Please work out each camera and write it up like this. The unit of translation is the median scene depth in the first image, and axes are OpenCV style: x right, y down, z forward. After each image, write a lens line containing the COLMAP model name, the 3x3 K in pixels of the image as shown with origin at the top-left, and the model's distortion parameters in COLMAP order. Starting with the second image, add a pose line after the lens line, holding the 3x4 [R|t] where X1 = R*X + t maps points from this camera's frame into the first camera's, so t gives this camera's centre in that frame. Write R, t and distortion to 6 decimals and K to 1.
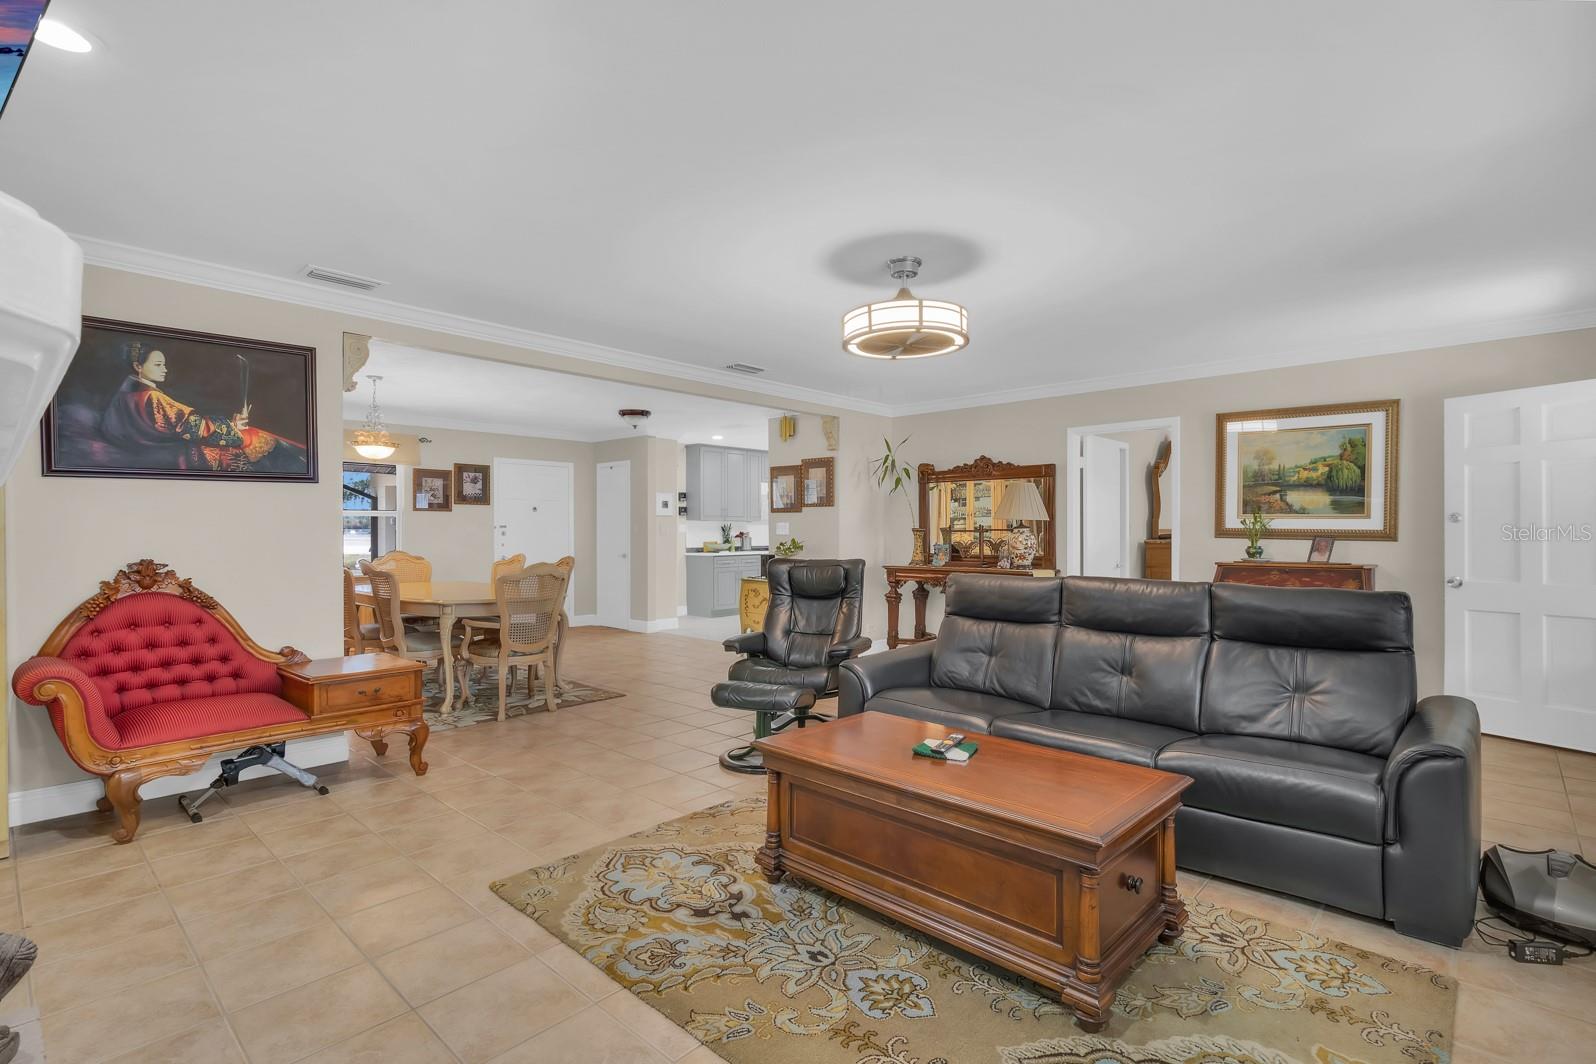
lens RADIAL K [[775.5, 0, 793.9], [0, 775.5, 534.6], [0, 0, 1]] dist [-0.000707, -0.000154]
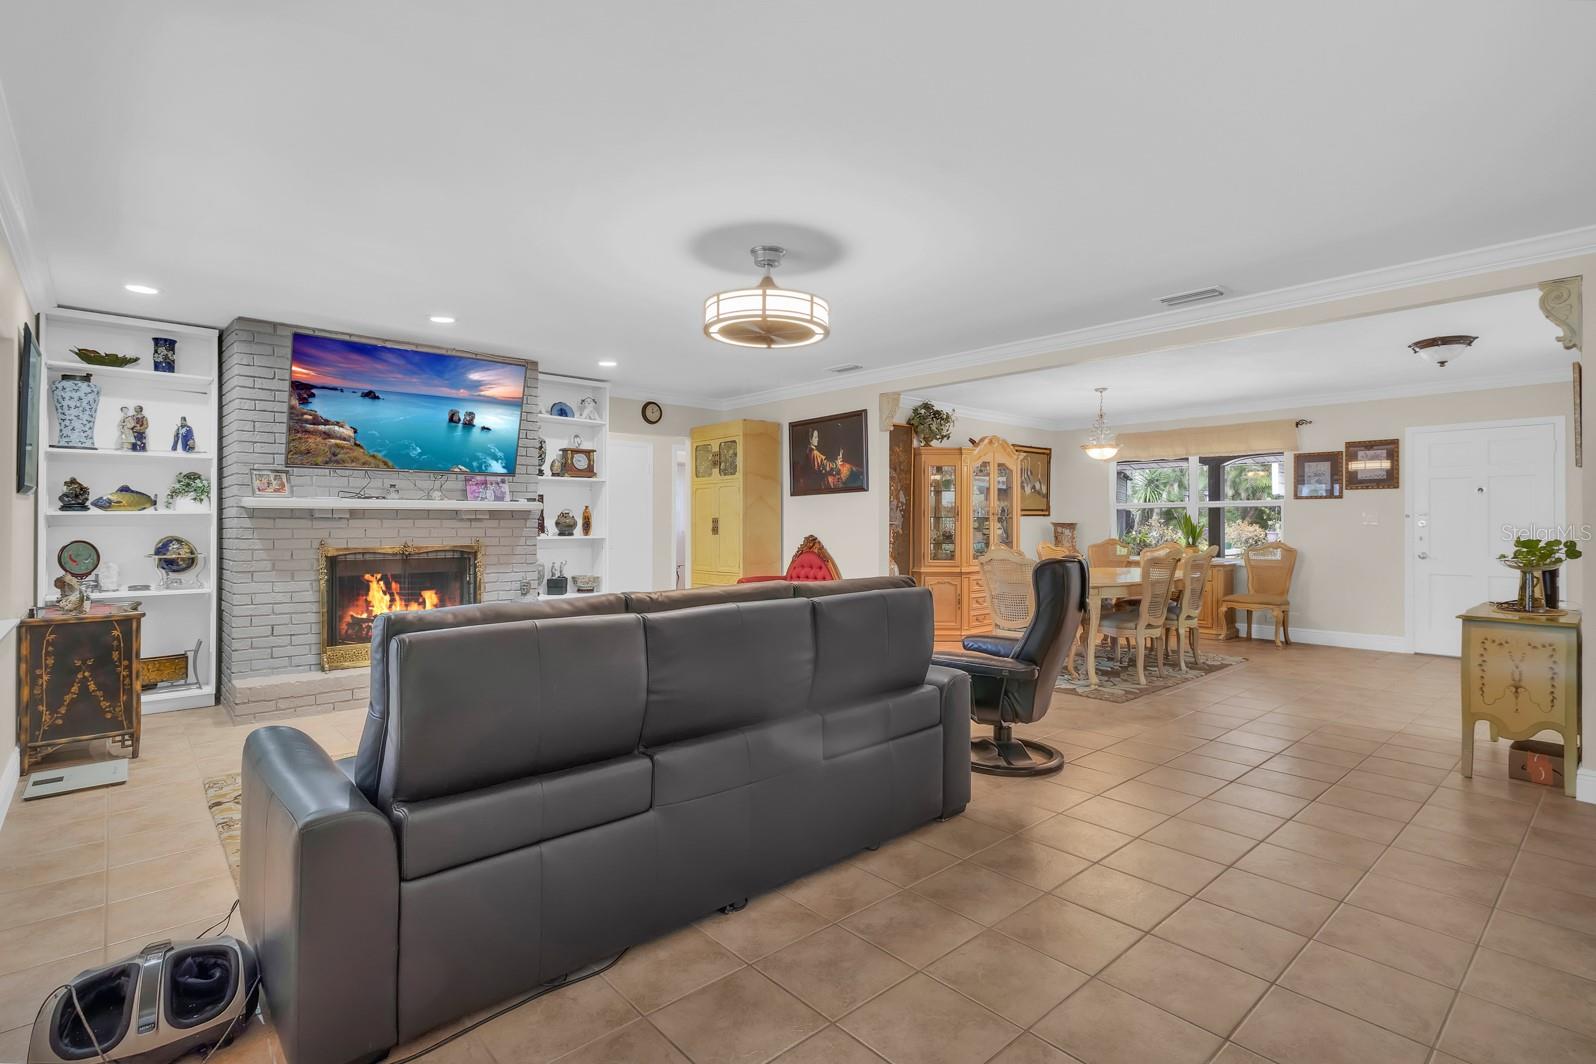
lens RADIAL K [[753.2, 0, 801.7], [0, 753.2, 521.7], [0, 0, 1]] dist [0.004799, 0.000145]
pose [[-0.089790, 0.000322, -0.995961, 0.640107], [-0.004321, 0.999990, 0.000713, -0.001912], [0.995951, 0.004368, -0.089788, 0.654483]]
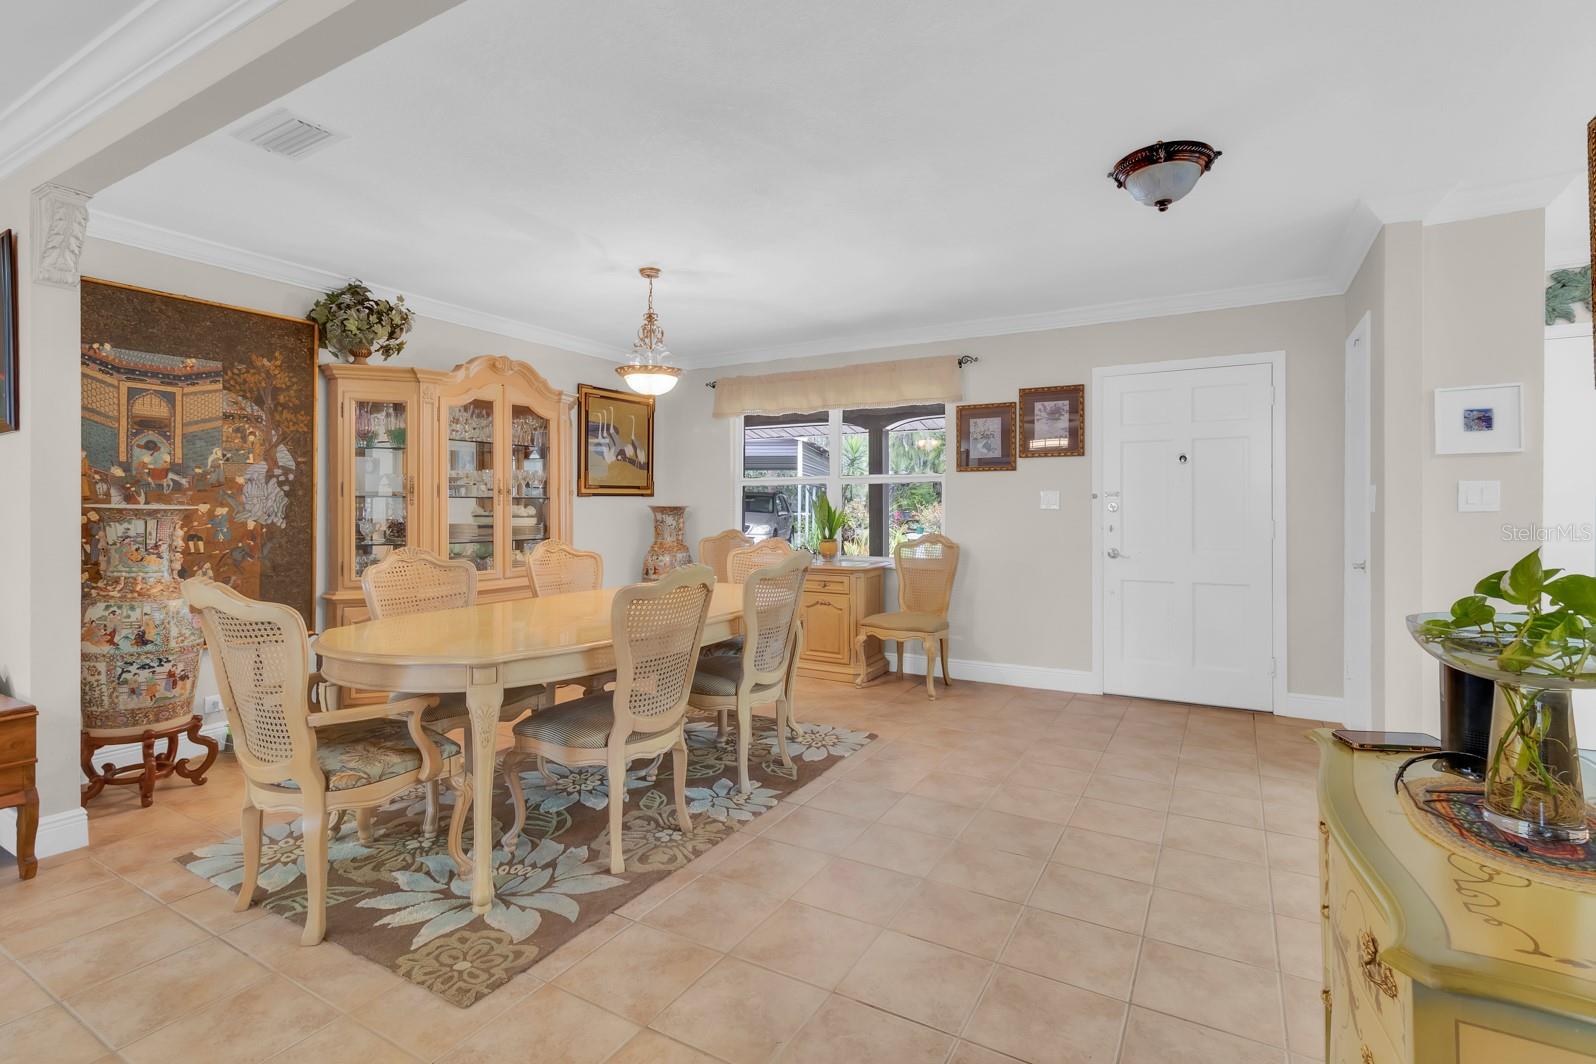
lens RADIAL K [[753.2, 0, 796.3], [0, 753.2, 506.2], [0, 0, 1]] dist [0.004799, 0.000145]
pose [[0.226815, 0.003087, -0.973933, 0.124483], [-0.002666, 0.999993, 0.002548, -0.003920], [0.973934, 0.002019, 0.226821, 0.976724]]
